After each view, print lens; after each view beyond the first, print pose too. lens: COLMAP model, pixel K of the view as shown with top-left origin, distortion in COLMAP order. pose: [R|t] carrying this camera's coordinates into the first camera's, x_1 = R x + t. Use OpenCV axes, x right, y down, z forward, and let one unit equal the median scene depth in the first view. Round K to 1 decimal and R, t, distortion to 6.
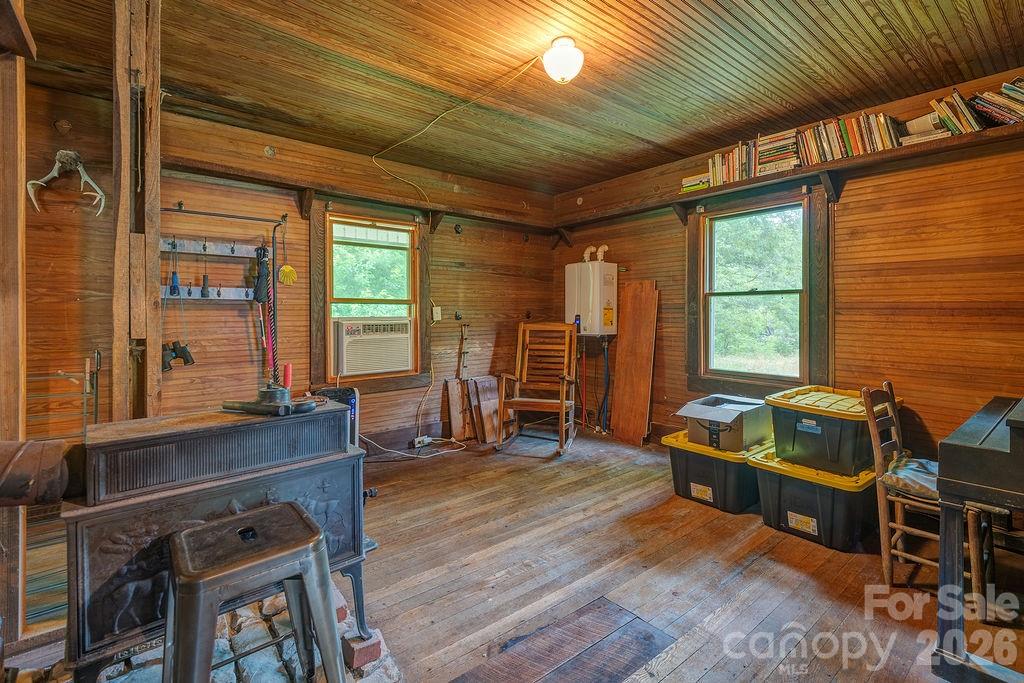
lens RADIAL K [[467.6, 0, 508.3], [0, 467.6, 314.5], [0, 0, 1]] dist [0.021292, -0.000692]
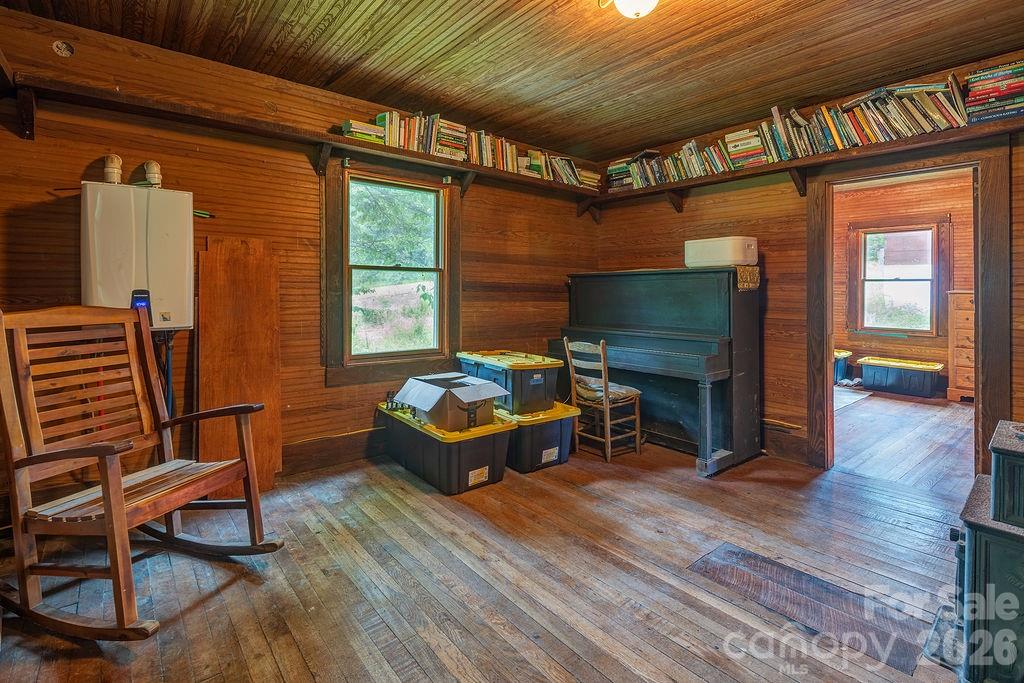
lens RADIAL K [[503.1, 0, 480.9], [0, 503.1, 291.1], [0, 0, 1]] dist [0.026630, -0.013589]
pose [[-0.001659, 0.002268, 0.999996, -0.577782], [-0.002202, 0.999995, -0.002272, 0.002881], [-0.999996, -0.002206, -0.001654, 0.933875]]
